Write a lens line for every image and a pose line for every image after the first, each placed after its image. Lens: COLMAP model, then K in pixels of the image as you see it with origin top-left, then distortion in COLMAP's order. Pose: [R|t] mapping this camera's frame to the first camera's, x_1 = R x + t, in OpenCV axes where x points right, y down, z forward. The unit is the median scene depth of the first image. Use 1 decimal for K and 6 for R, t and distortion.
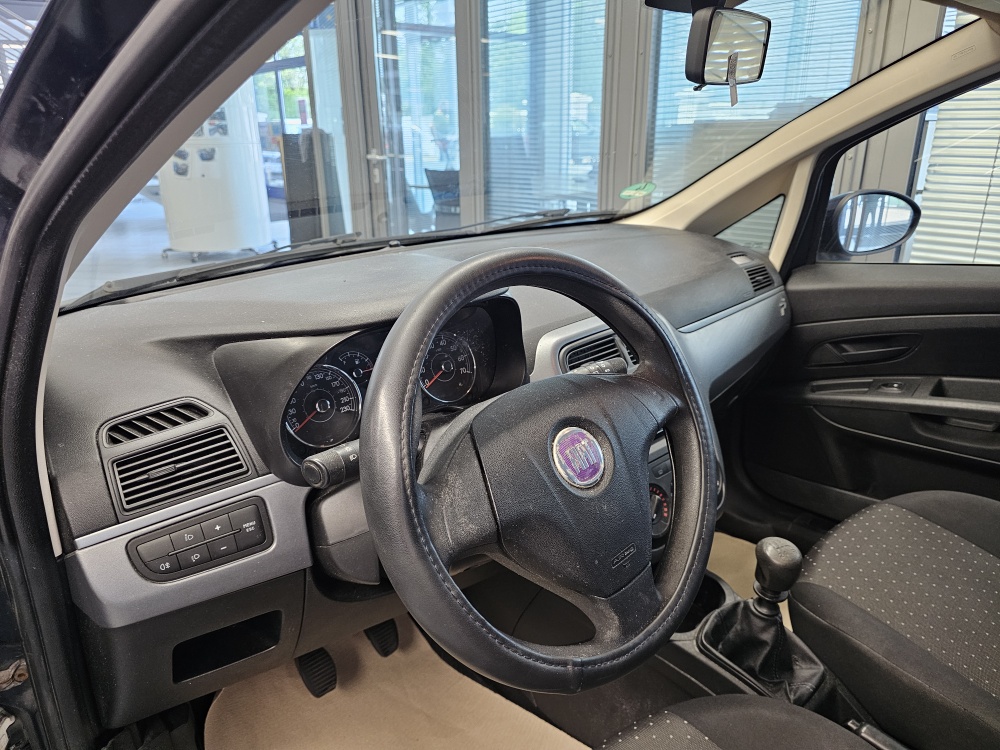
lens RADIAL K [[684.0, 0, 494.5], [0, 684.0, 377.4], [0, 0, 1]] dist [0.059011, -0.057233]
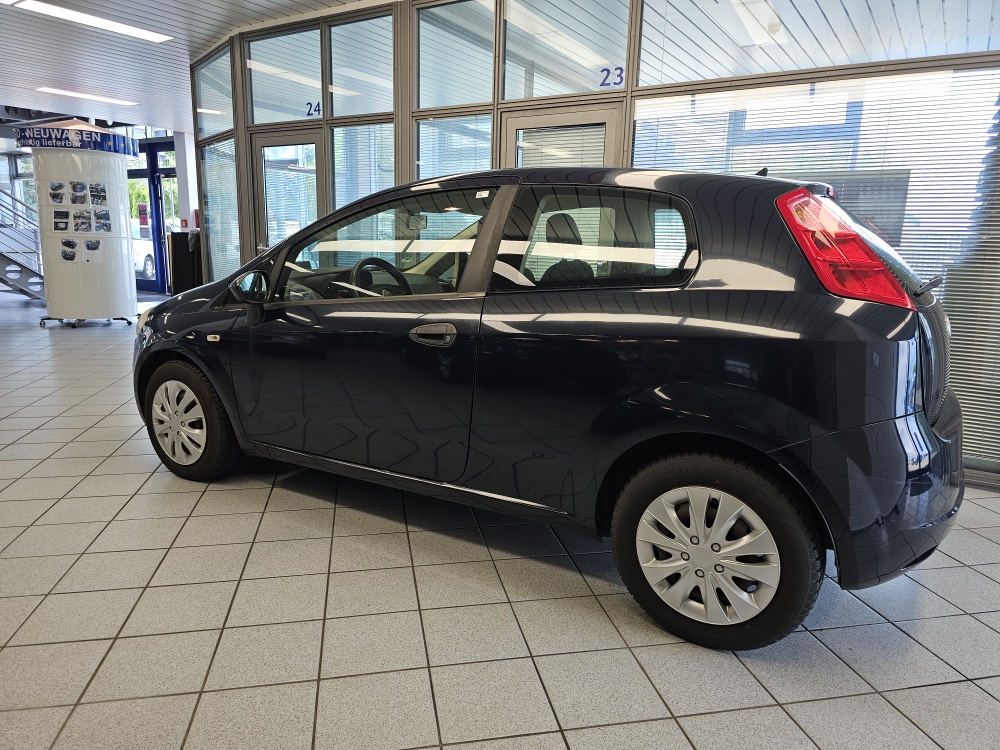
lens RADIAL K [[682.3, 0, 500.0], [0, 682.3, 375.0], [0, 0, 1]] dist [0.036064, -0.026994]
pose [[0.961329, -0.014526, 0.275020, -0.312865], [0.055358, 0.988418, -0.141296, 0.955858], [-0.269782, 0.151056, 0.950999, -2.636951]]
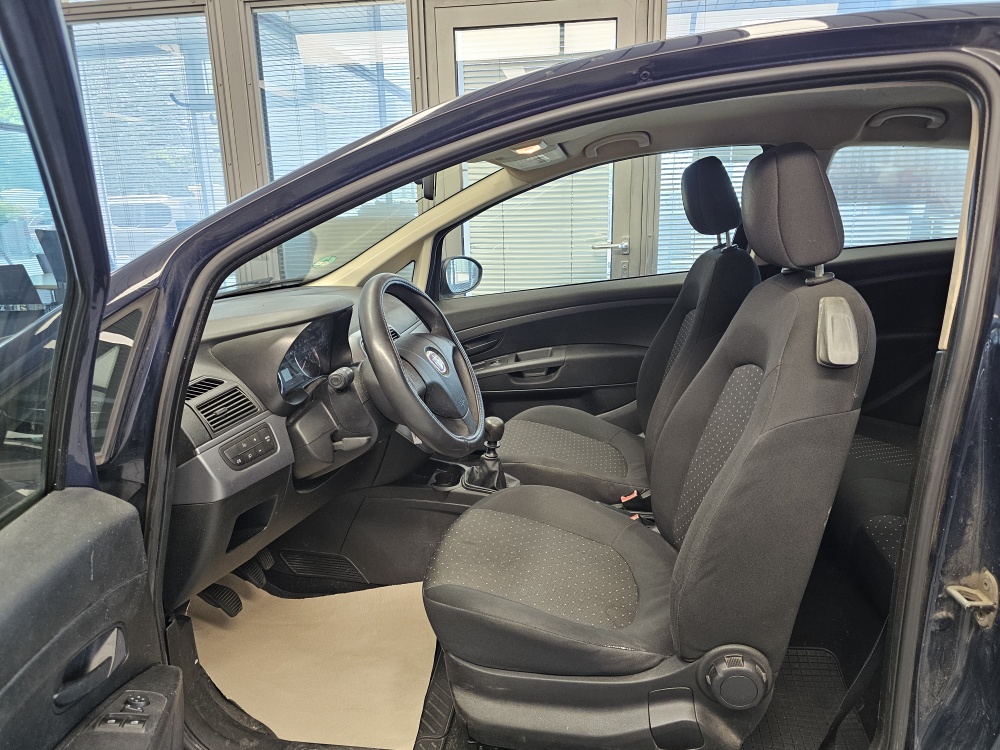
lens RADIAL K [[673.1, 0, 509.3], [0, 673.1, 387.4], [0, 0, 1]] dist [0.055697, -0.048721]
pose [[0.779326, -0.153892, 0.607427, -0.640578], [0.219016, 0.975131, -0.033946, 0.200009], [-0.587097, 0.159492, 0.793650, -0.532106]]
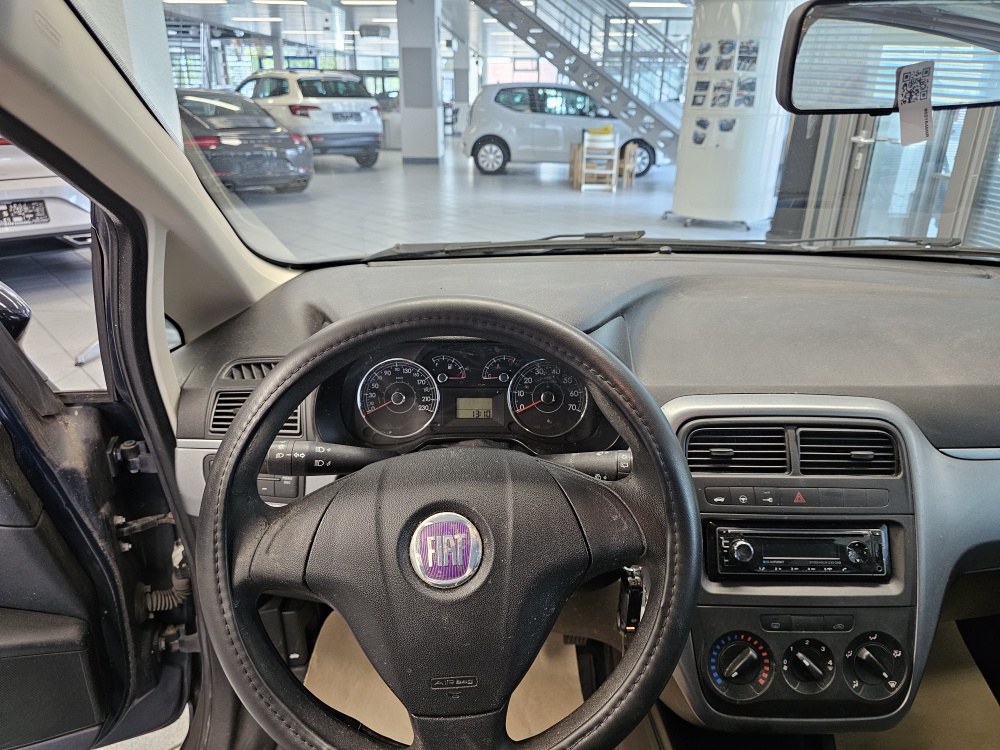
lens RADIAL K [[678.3, 0, 500.0], [0, 678.3, 375.0], [0, 0, 1]] dist [0.046848, -0.053872]
pose [[0.738434, 0.280363, -0.613279, 0.392398], [-0.253955, 0.958134, 0.132234, -0.136093], [0.624677, 0.058099, 0.778719, 0.236738]]
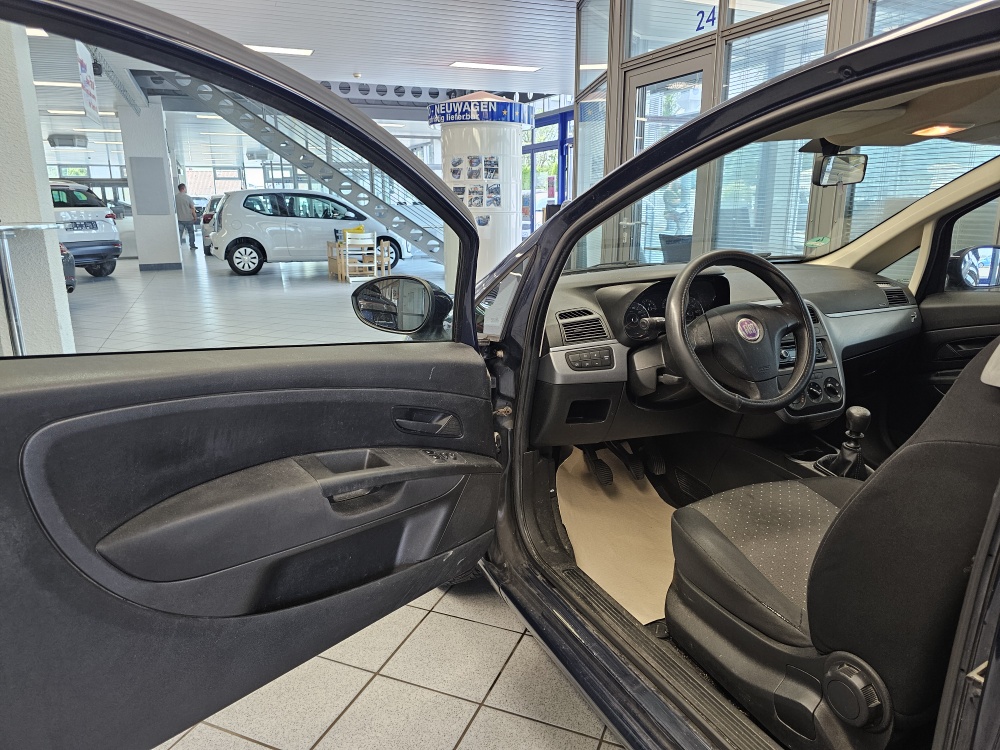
lens RADIAL K [[682.3, 0, 500.0], [0, 682.3, 375.0], [0, 0, 1]] dist [0.036064, -0.026994]
pose [[0.952987, 0.084786, -0.290907, -0.000245], [-0.112566, 0.990411, -0.080097, 0.367405], [0.281326, 0.109078, 0.953393, -1.024690]]
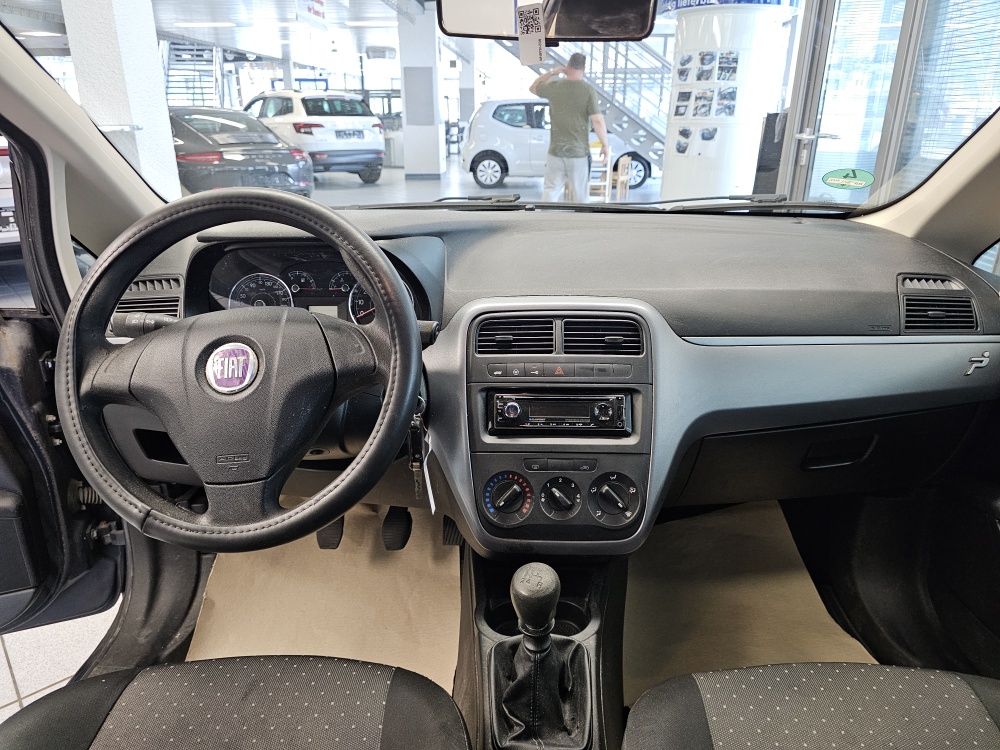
lens RADIAL K [[673.7, 0, 494.8], [0, 673.7, 381.3], [0, 0, 1]] dist [0.068242, -0.065339]
pose [[0.722121, 0.267580, -0.637920, 0.748059], [-0.247829, 0.961019, 0.122565, -0.071616], [0.645849, 0.069588, 0.760287, 0.256910]]
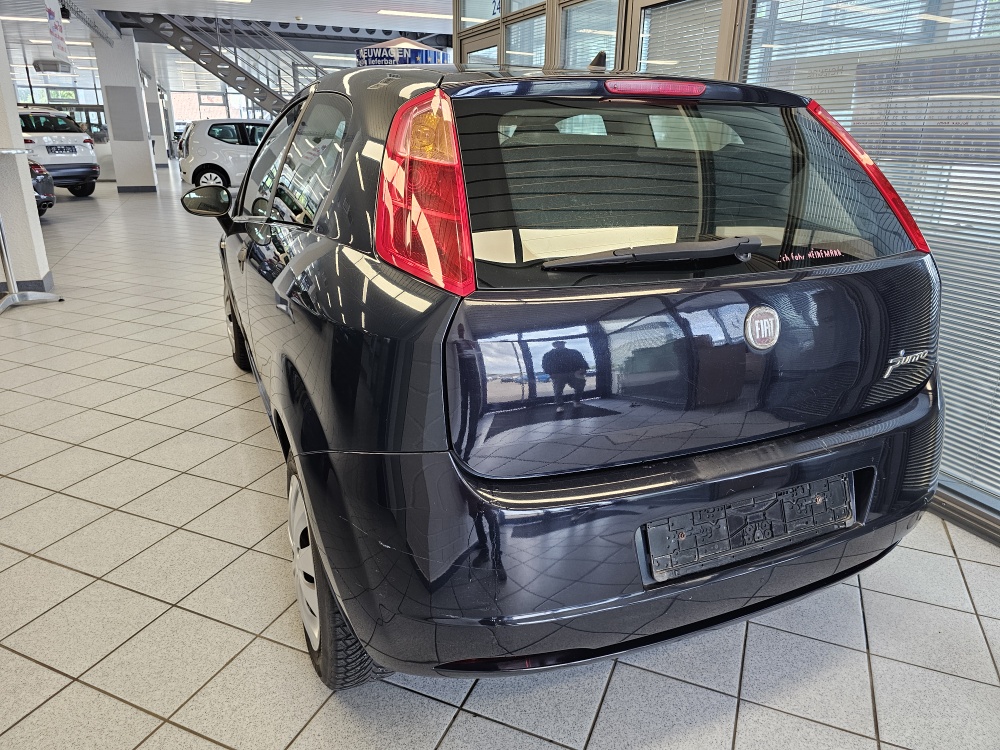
lens RADIAL K [[682.3, 0, 500.0], [0, 682.3, 375.0], [0, 0, 1]] dist [0.036064, -0.026994]
pose [[0.949695, 0.133427, -0.283333, 1.767939], [-0.135789, 0.990672, 0.011377, 0.683859], [0.282208, 0.027669, 0.958954, -2.235199]]
